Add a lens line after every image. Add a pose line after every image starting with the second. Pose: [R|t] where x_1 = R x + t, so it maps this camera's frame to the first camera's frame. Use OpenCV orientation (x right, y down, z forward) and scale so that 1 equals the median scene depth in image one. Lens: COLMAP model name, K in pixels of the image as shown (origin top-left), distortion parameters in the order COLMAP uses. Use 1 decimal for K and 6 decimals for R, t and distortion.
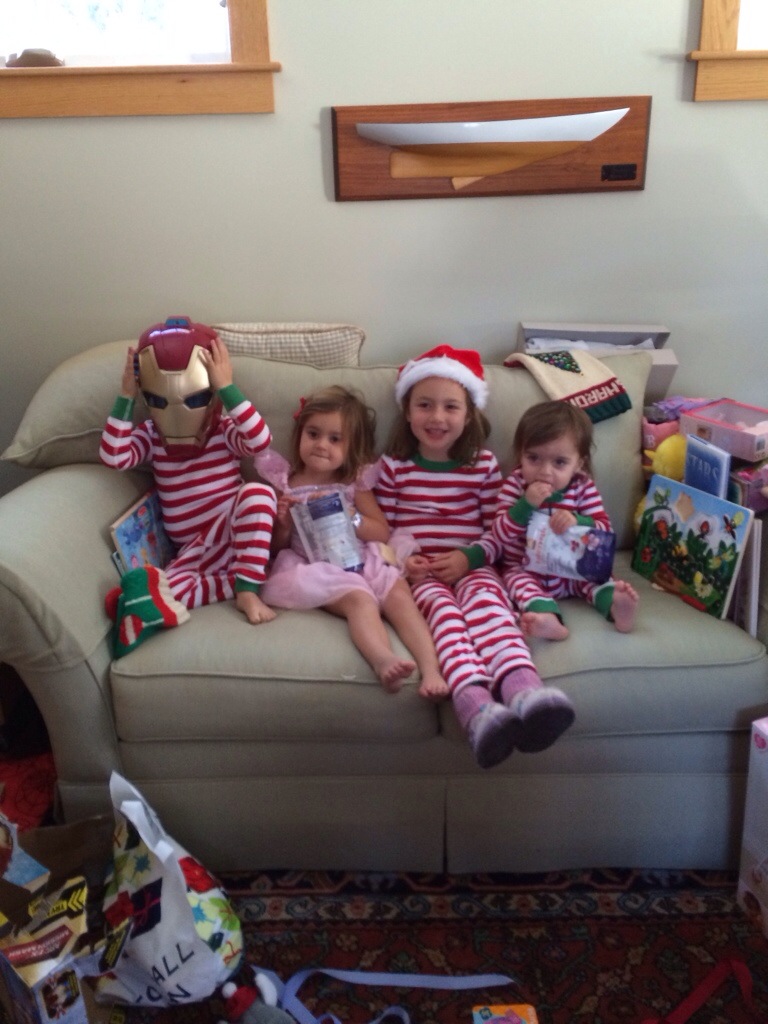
lens RADIAL K [[876.9, 0, 387.2], [0, 876.9, 509.3], [0, 0, 1]] dist [0.035819, -0.026857]
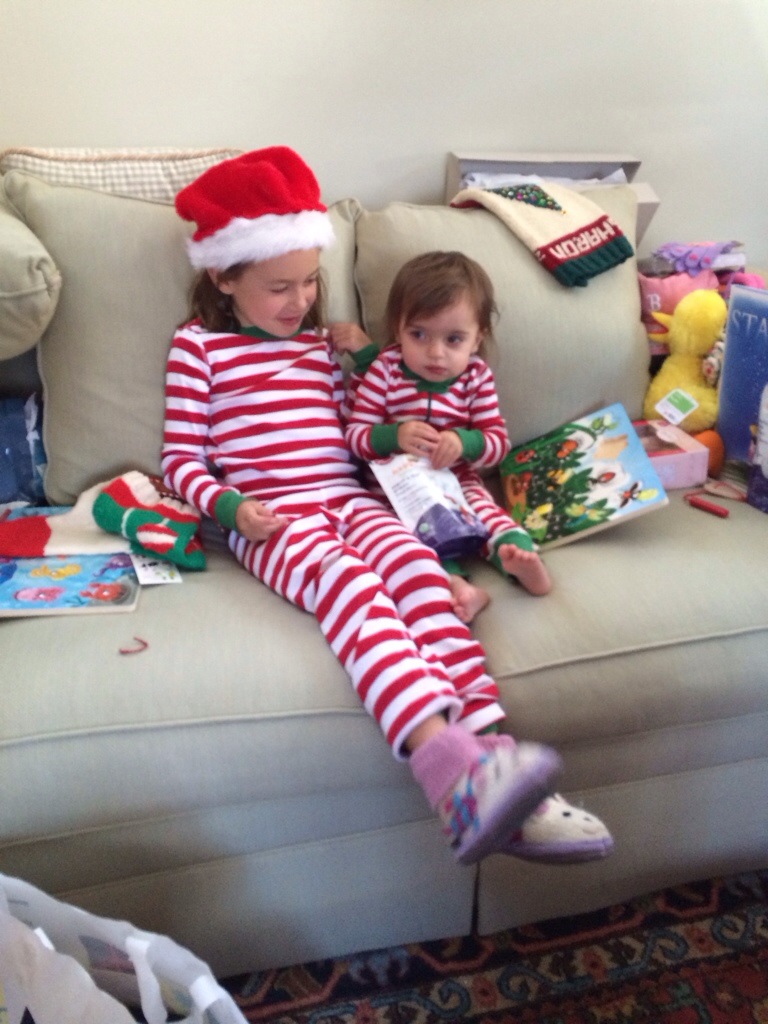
lens RADIAL K [[876.9, 0, 378.9], [0, 876.9, 517.7], [0, 0, 1]] dist [0.035819, -0.026857]
pose [[0.975328, -0.101498, 0.196045, -0.093722], [0.079898, 0.990133, 0.115125, -0.000863], [-0.205796, -0.096621, 0.973813, 0.307779]]
